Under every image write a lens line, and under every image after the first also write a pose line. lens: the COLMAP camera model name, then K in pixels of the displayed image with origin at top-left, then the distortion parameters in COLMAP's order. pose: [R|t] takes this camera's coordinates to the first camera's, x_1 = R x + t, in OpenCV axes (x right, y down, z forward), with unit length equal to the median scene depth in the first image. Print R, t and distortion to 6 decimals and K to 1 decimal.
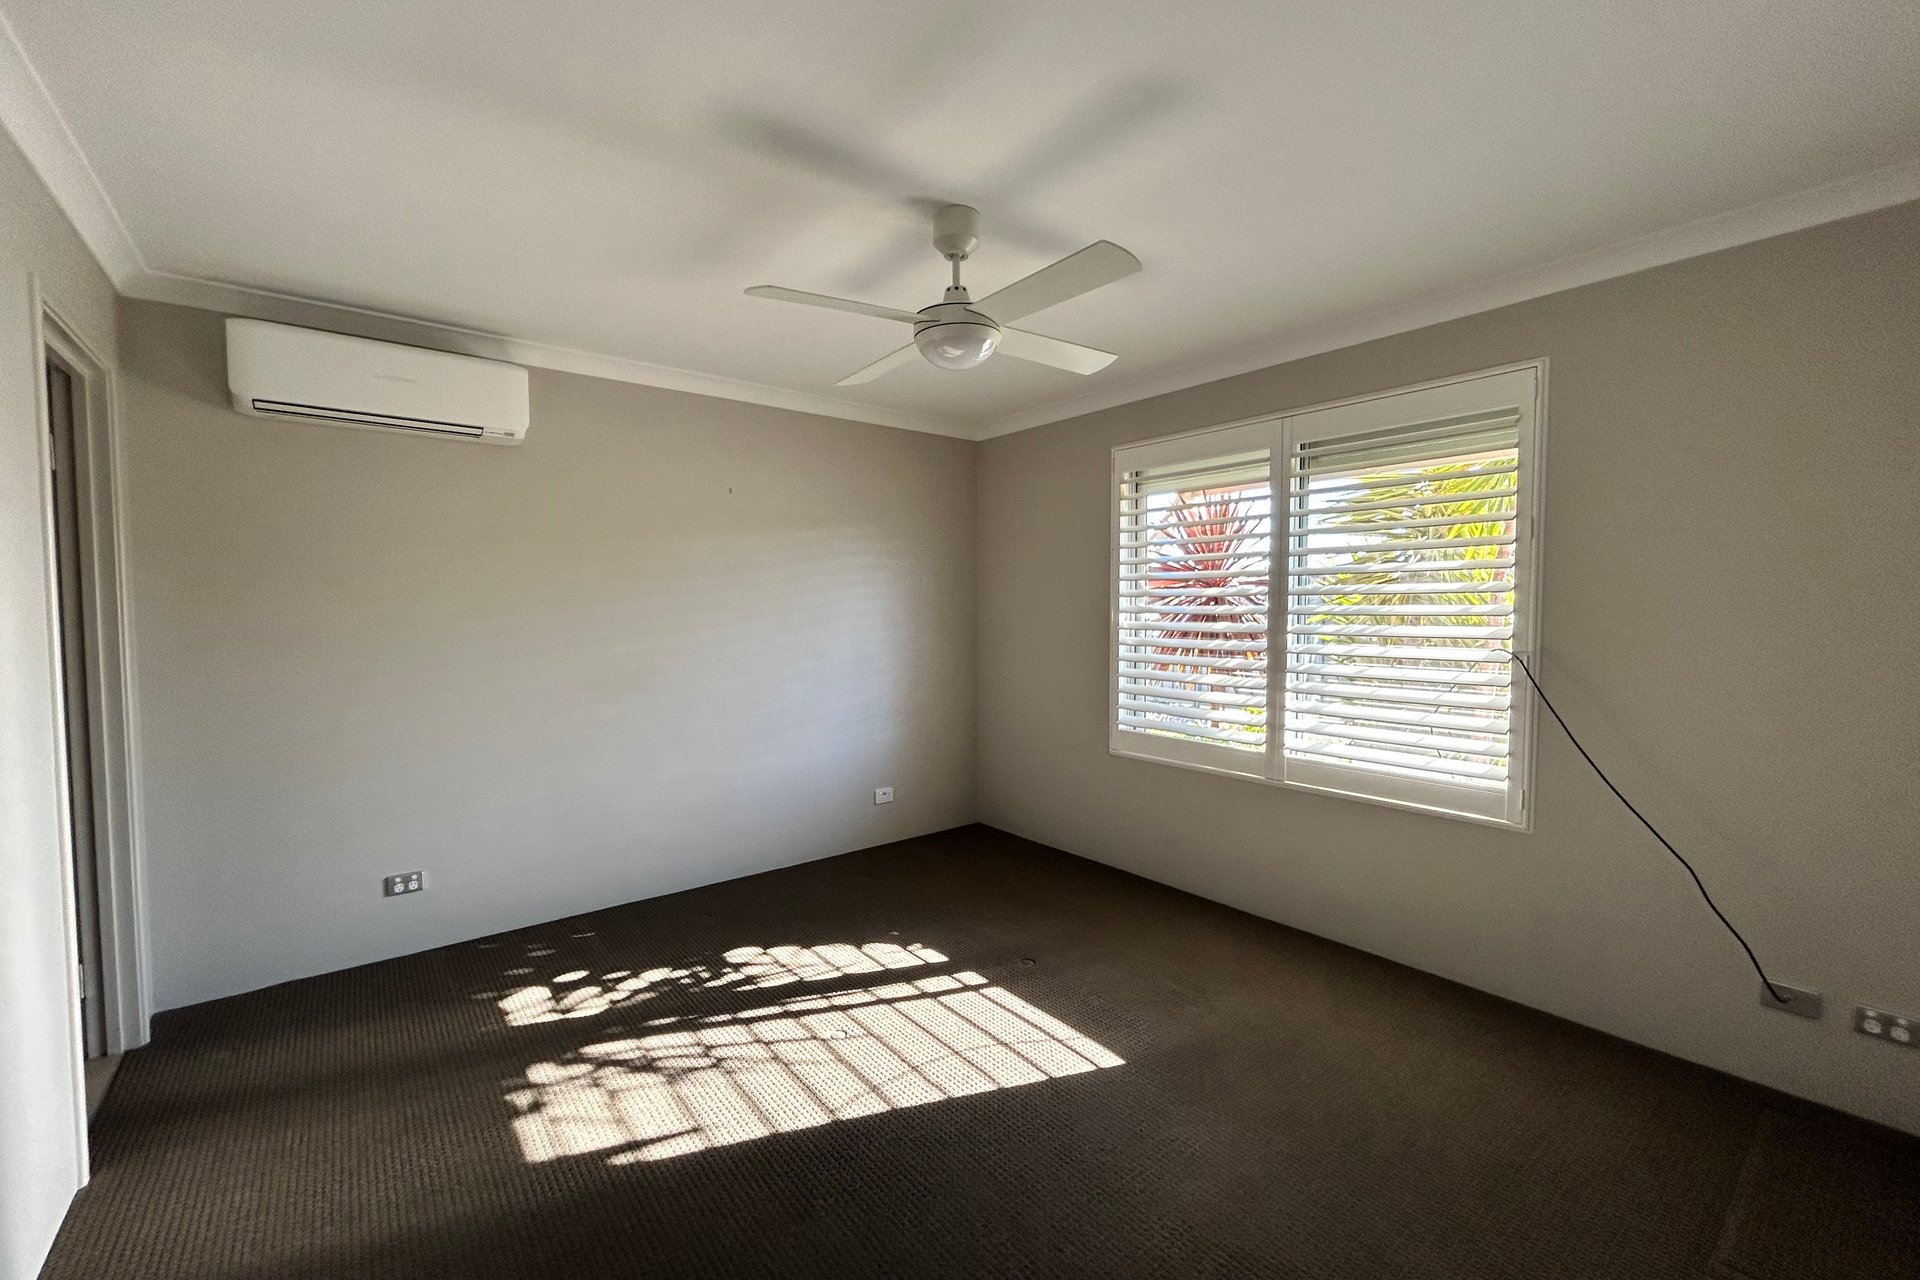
lens RADIAL K [[779.7, 0, 960.4], [0, 779.7, 641.8], [0, 0, 1]] dist [-0.001647, 0.001889]
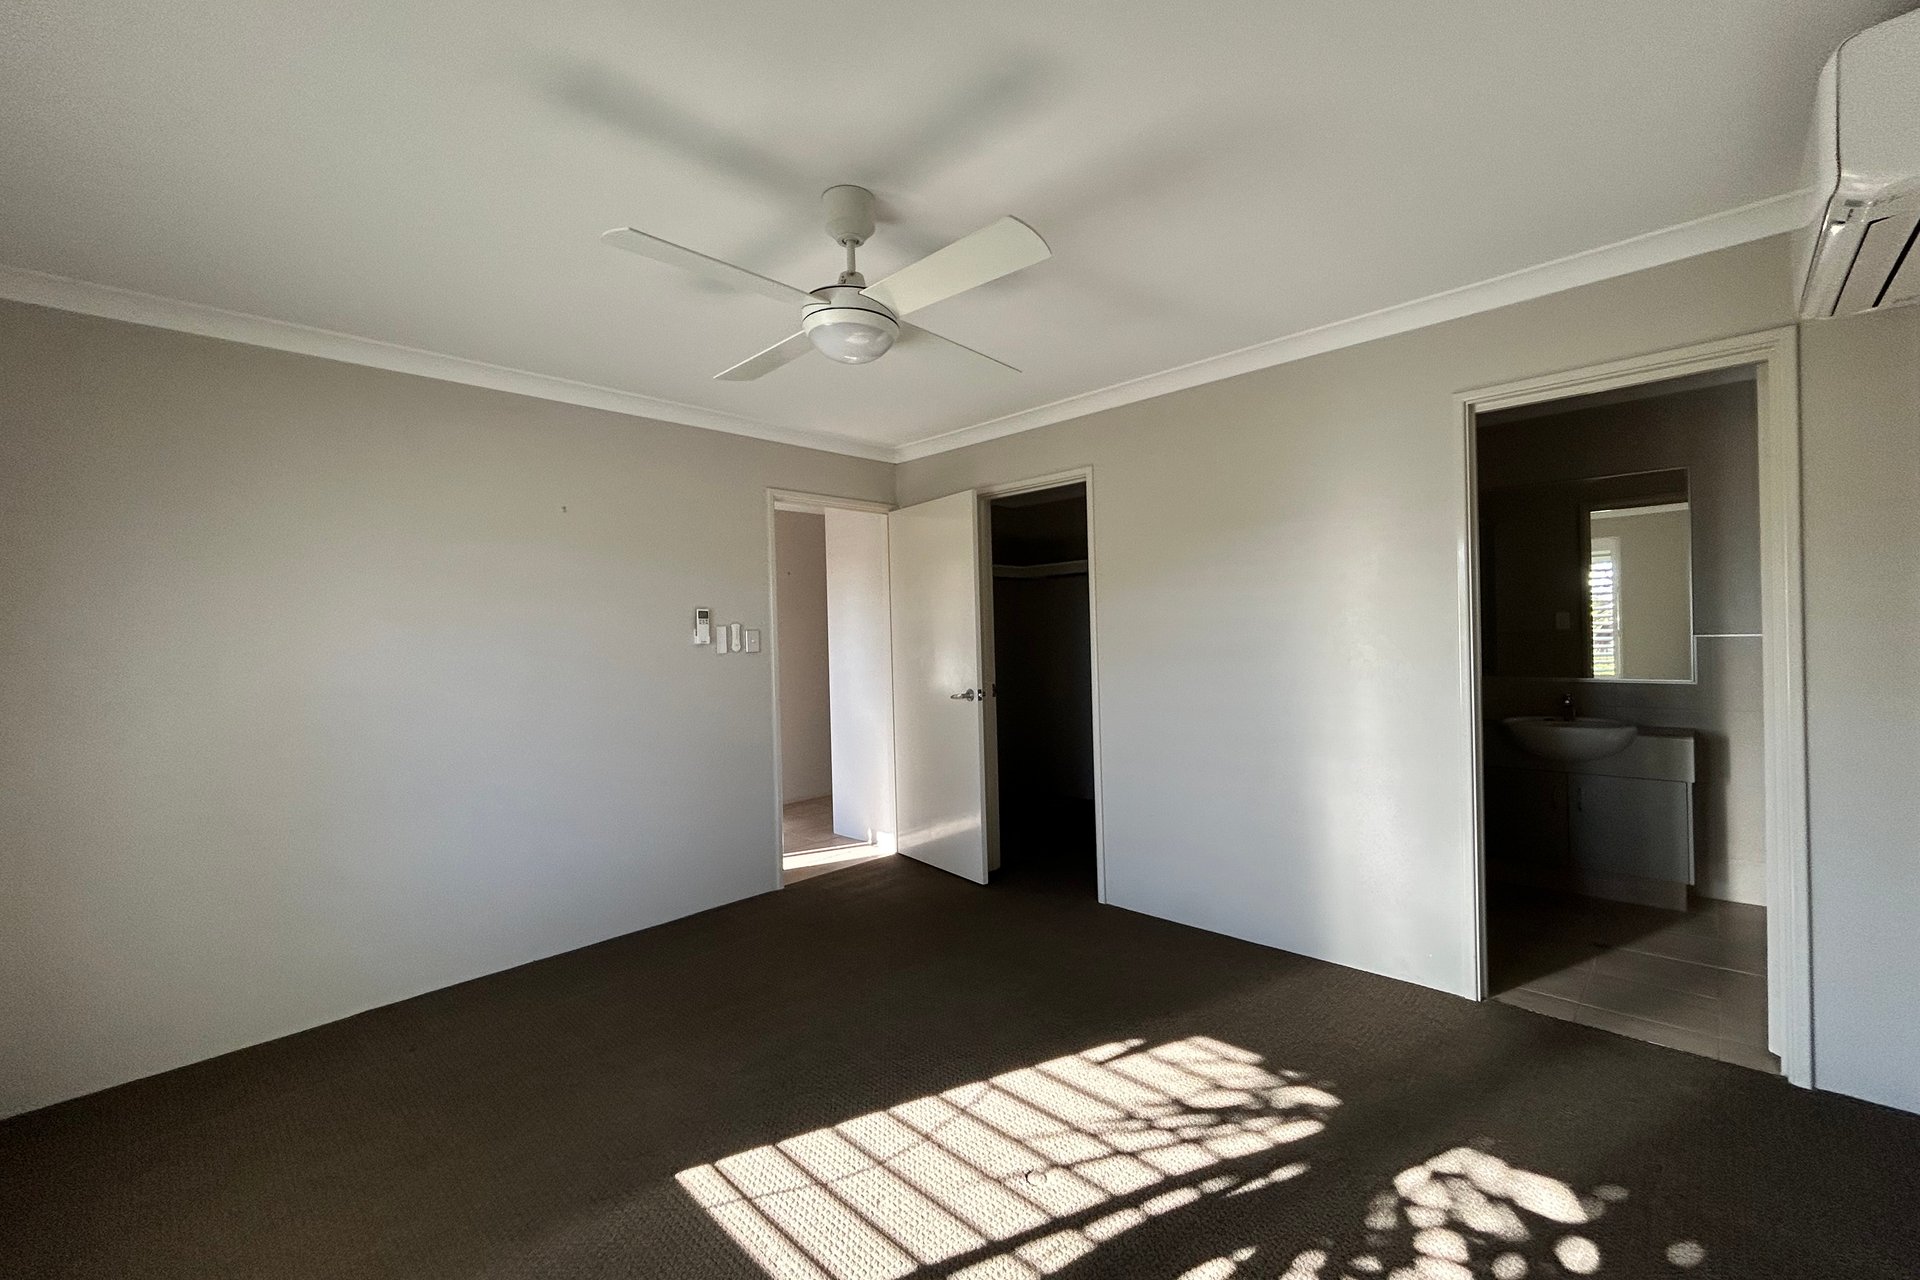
lens RADIAL K [[779.7, 0, 959.7], [0, 779.7, 640.9], [0, 0, 1]] dist [-0.001647, 0.001889]
pose [[-0.990865, 0.032111, -0.130982, 0.002877], [0.025165, 0.998205, 0.054349, -0.067306], [0.132492, 0.050556, -0.989894, 1.843155]]
